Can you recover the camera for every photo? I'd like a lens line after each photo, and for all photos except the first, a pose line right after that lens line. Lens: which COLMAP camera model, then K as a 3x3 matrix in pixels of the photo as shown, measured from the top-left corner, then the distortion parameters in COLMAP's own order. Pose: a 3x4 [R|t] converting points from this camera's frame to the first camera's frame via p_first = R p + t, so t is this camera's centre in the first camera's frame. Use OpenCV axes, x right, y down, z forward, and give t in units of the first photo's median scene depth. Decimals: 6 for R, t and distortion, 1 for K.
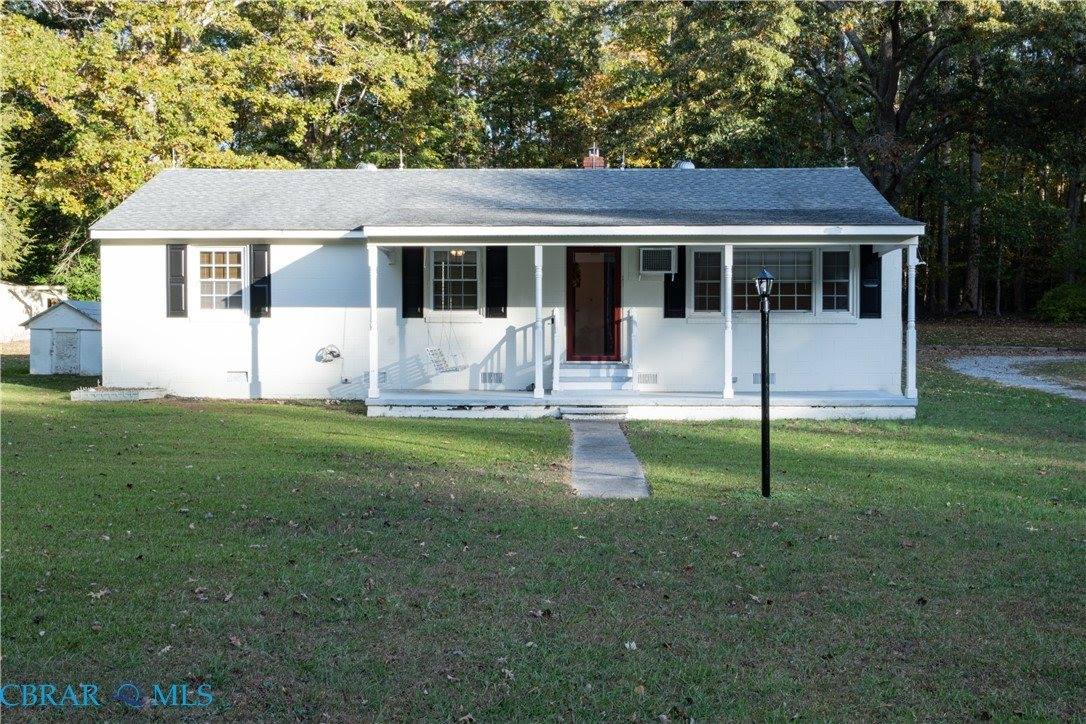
lens RADIAL K [[1254.8, 0, 543.0], [0, 1254.8, 362.0], [0, 0, 1]] dist [0.009751, 0.006267]
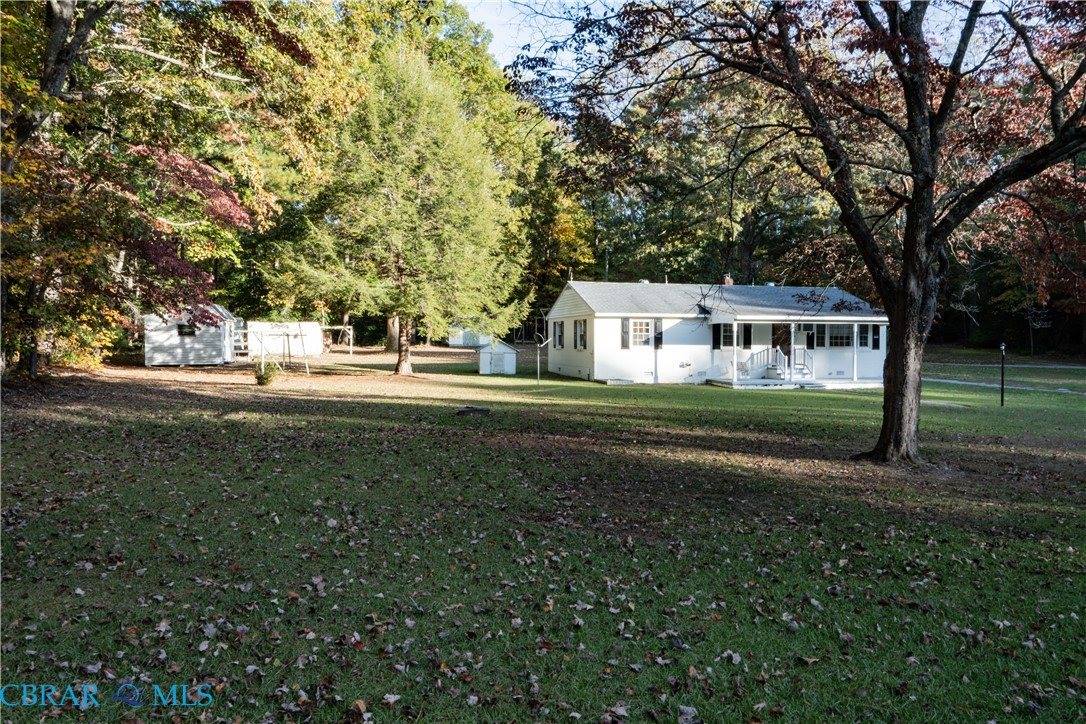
lens RADIAL K [[820.2, 0, 544.2], [0, 820.2, 375.7], [0, 0, 1]] dist [-0.031164, -0.002144]
pose [[0.967995, -0.007730, 0.250850, -0.821835], [0.007789, 0.999969, 0.000757, 0.011578], [-0.250849, 0.001221, 0.968026, -0.447631]]
